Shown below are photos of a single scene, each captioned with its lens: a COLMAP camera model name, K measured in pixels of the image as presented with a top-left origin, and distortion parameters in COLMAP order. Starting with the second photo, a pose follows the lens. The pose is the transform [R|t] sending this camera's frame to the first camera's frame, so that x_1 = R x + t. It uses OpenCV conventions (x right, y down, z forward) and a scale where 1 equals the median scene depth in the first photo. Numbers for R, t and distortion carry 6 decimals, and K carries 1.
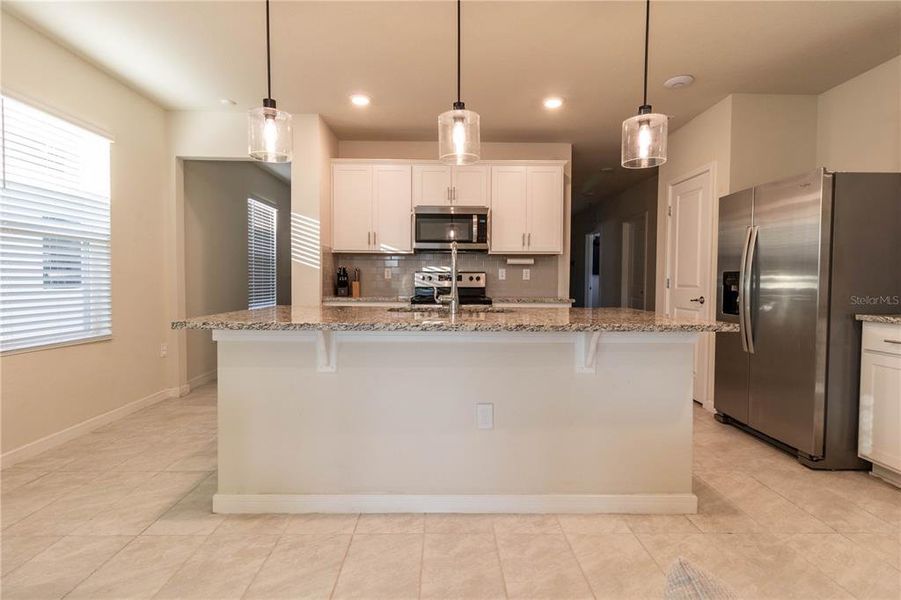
lens RADIAL K [[413.9, 0, 451.2], [0, 413.9, 291.4], [0, 0, 1]] dist [0.001098, 0.000047]
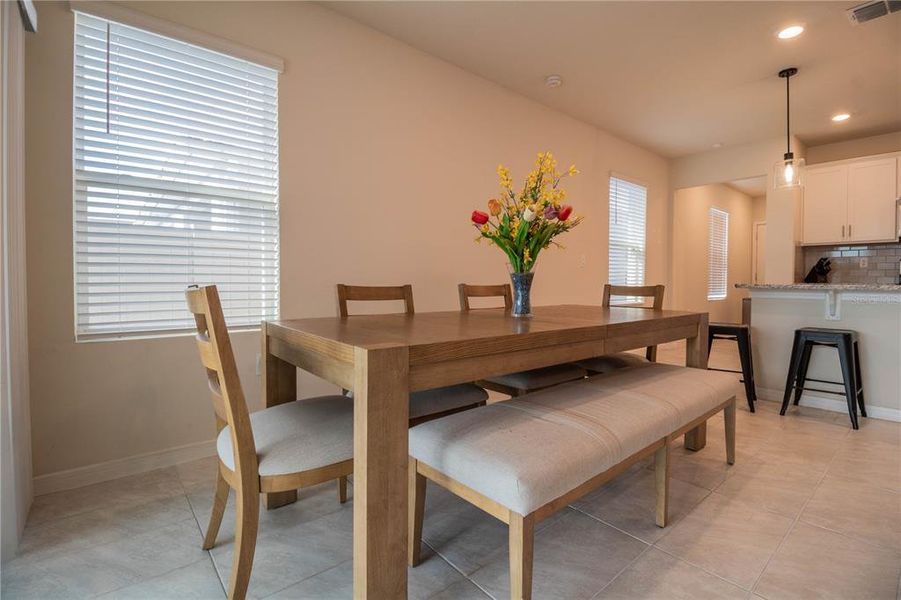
lens RADIAL K [[419.9, 0, 448.5], [0, 419.9, 290.6], [0, 0, 1]] dist [0.000708, -0.013180]
pose [[0.627484, 0.014625, -0.778492, 0.006228], [-0.019735, 0.999801, 0.002876, 0.049917], [0.778379, 0.013559, 0.627648, -0.524942]]
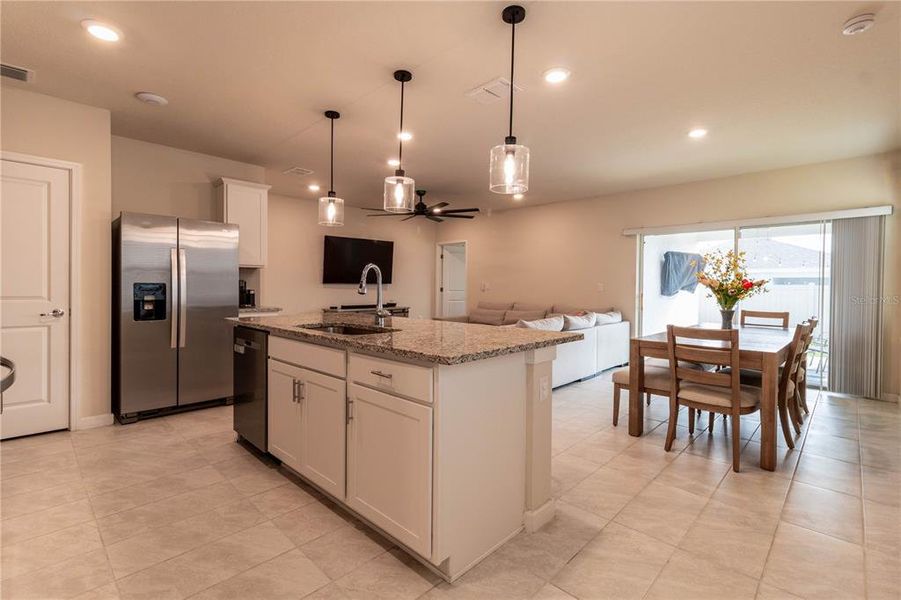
lens RADIAL K [[413.9, 0, 451.2], [0, 413.9, 291.4], [0, 0, 1]] dist [0.001098, 0.000047]
pose [[-0.705753, -0.024298, 0.708041, -0.536094], [0.003925, 0.999262, 0.038204, -0.049043], [-0.708447, 0.029742, -0.705137, 0.914012]]
